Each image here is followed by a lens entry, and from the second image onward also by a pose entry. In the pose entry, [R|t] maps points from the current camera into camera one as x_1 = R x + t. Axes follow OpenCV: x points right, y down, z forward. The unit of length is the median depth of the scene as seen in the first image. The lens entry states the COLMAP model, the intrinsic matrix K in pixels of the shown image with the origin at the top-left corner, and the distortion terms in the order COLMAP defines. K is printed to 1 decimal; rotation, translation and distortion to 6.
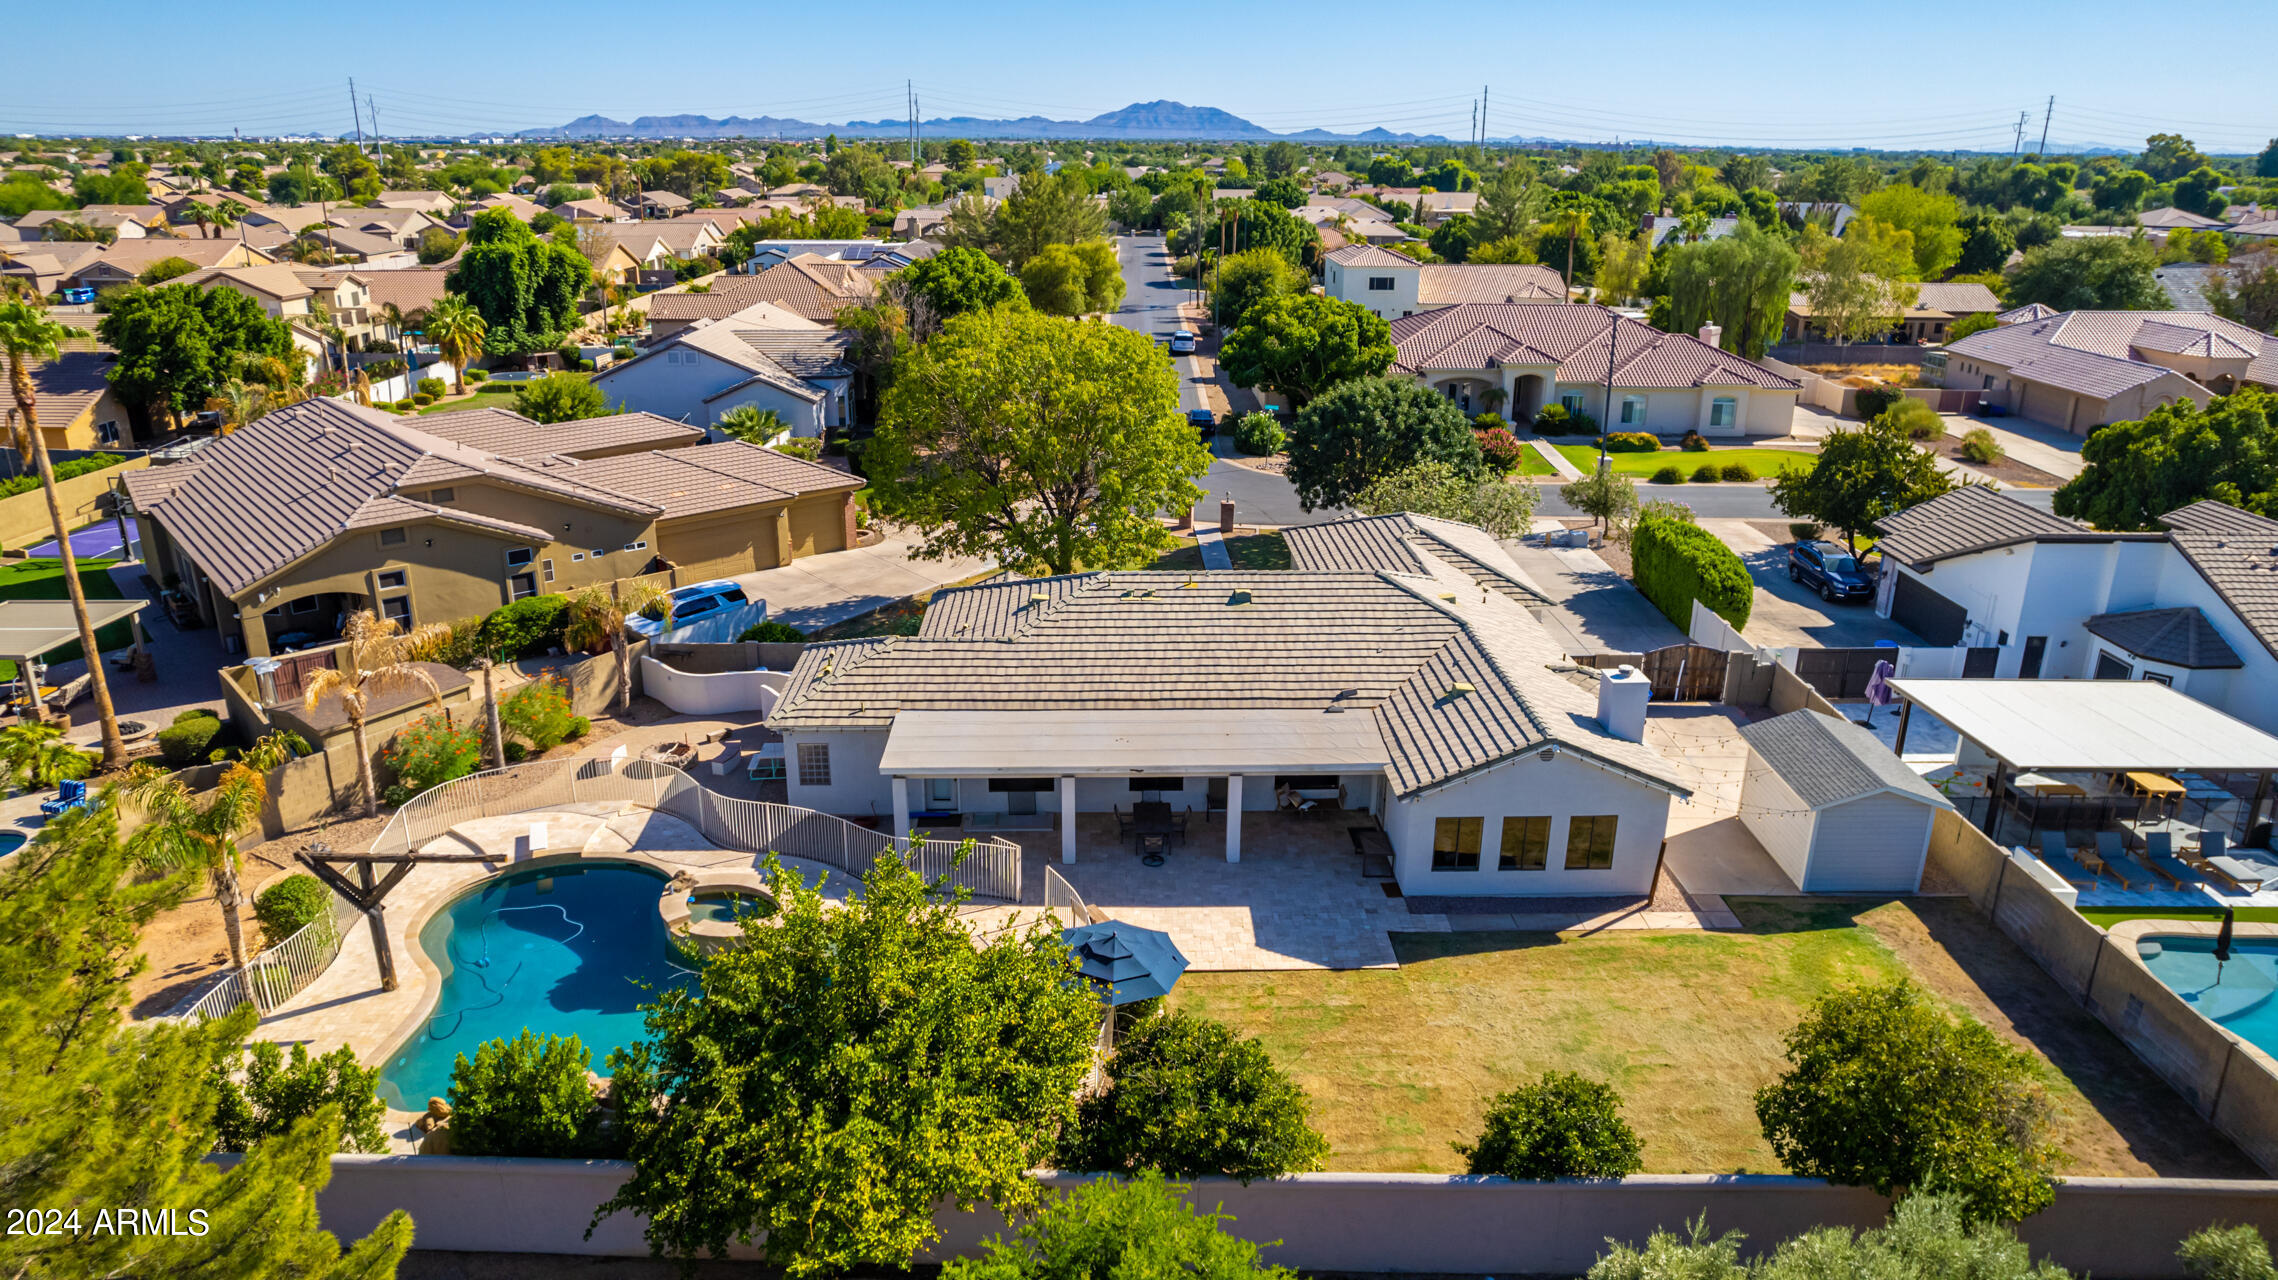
lens RADIAL K [[1464.2, 0, 1139.0], [0, 1464.2, 640.0], [0, 0, 1]] dist [-0.086062, 0.074902]
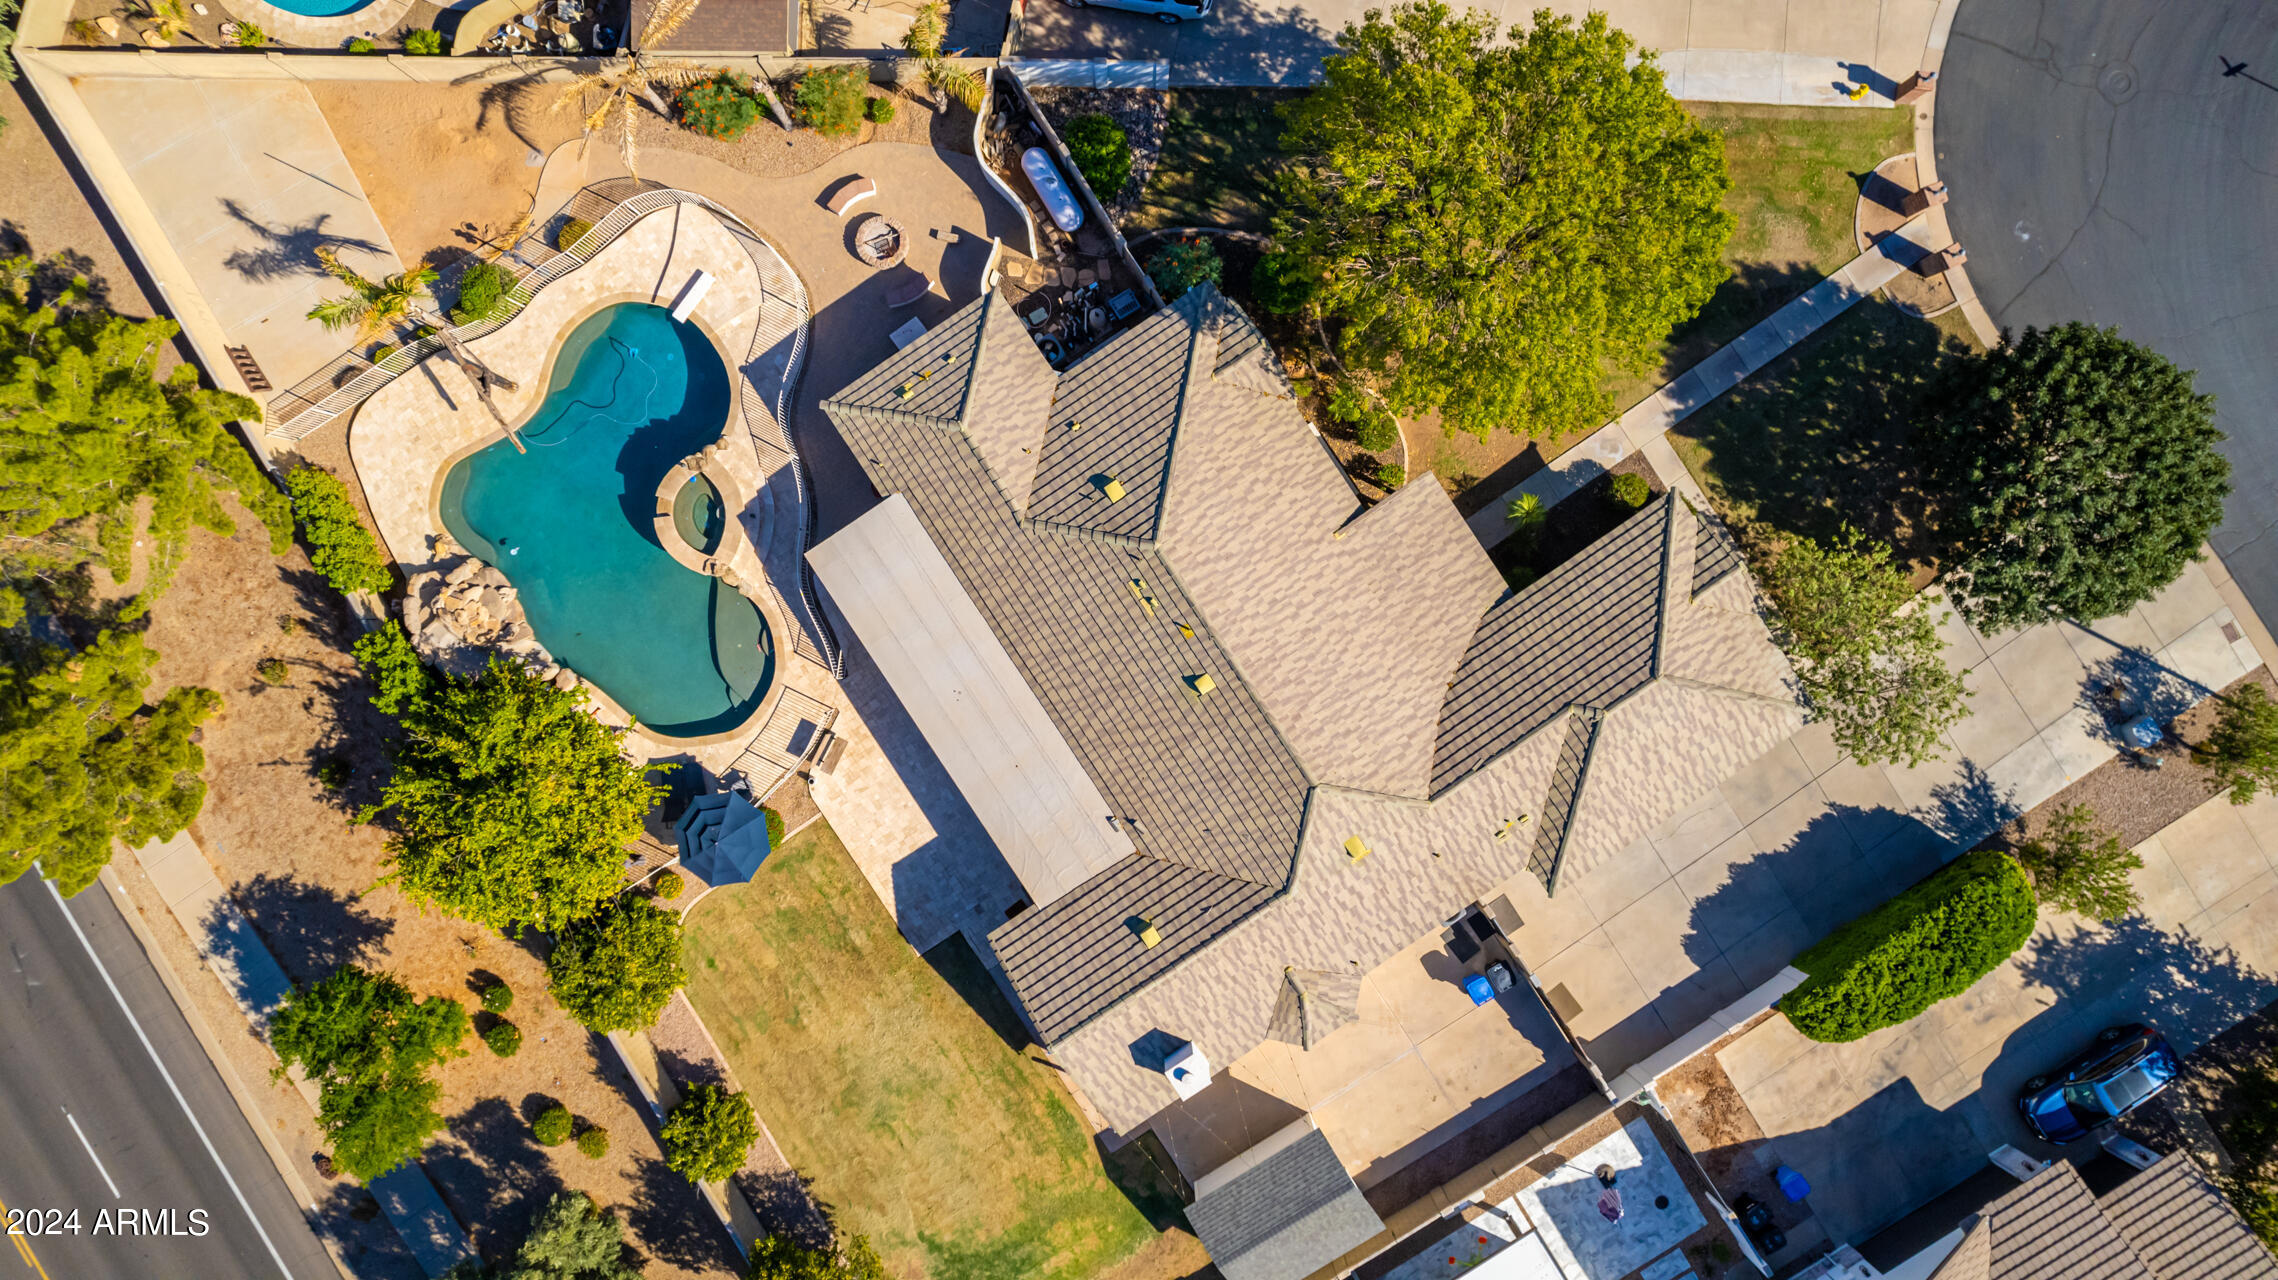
lens RADIAL K [[1464.2, 0, 1139.0], [0, 1464.2, 640.0], [0, 0, 1]] dist [-0.086062, 0.074902]
pose [[0.526881, 0.849896, -0.008555, 0.033206], [-0.280865, 0.183601, 0.942022, -1.011077], [0.802191, -0.493931, 0.335442, 0.711866]]
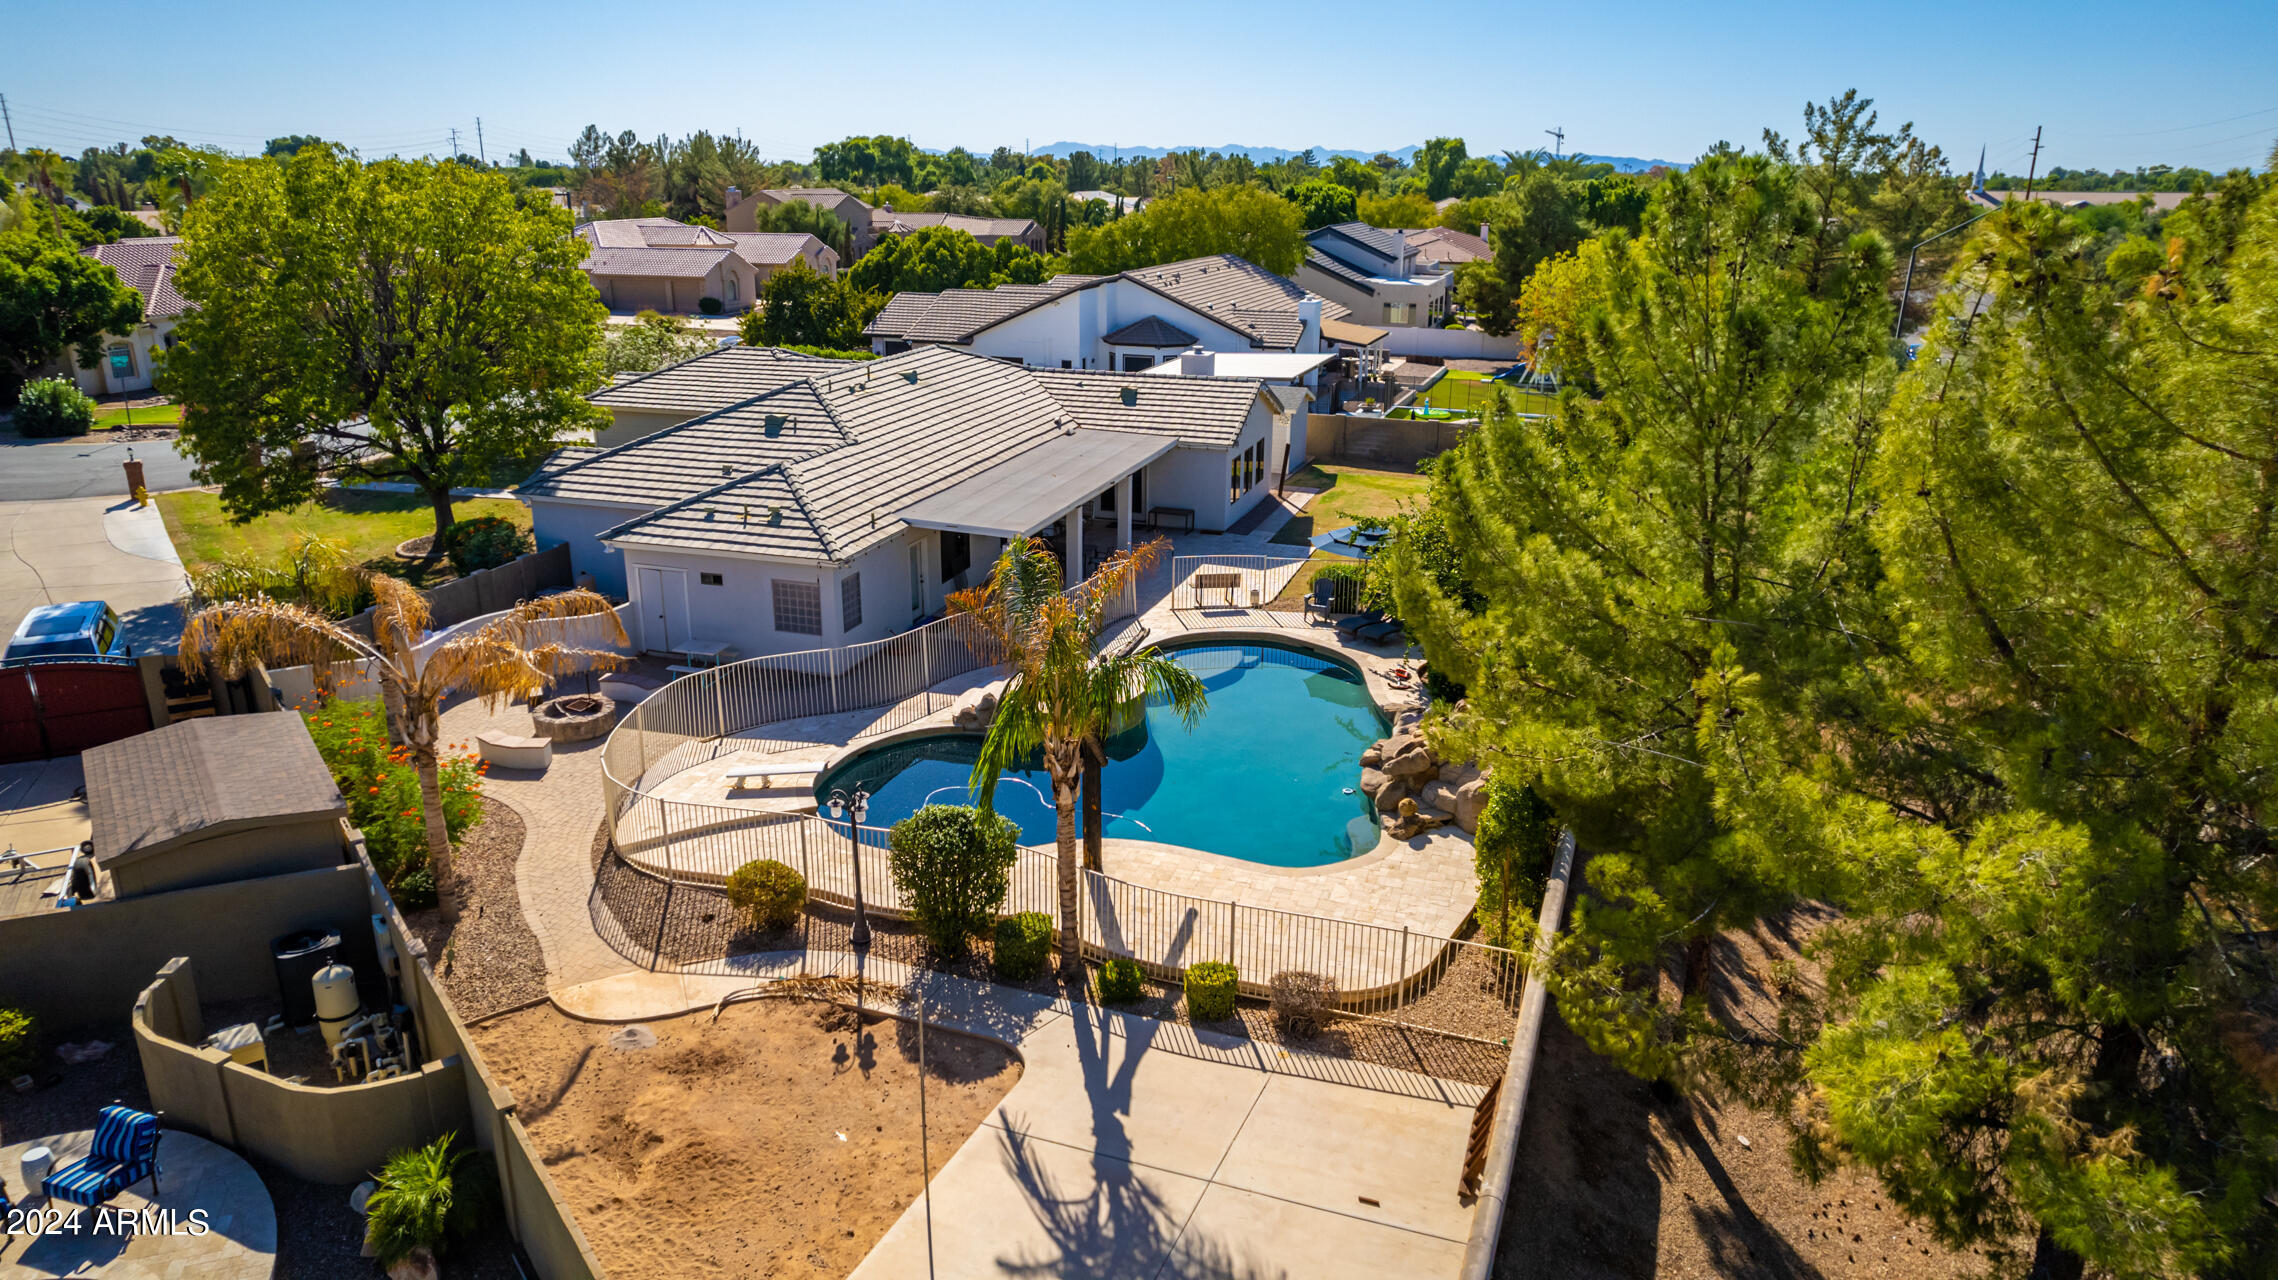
lens RADIAL K [[1464.2, 0, 1139.0], [0, 1464.2, 640.0], [0, 0, 1]] dist [-0.086062, 0.074902]
pose [[0.343215, -0.298967, 0.890405, -0.918799], [0.313254, 0.930148, 0.191565, -0.004000], [-0.885480, 0.213176, 0.412894, 0.509181]]
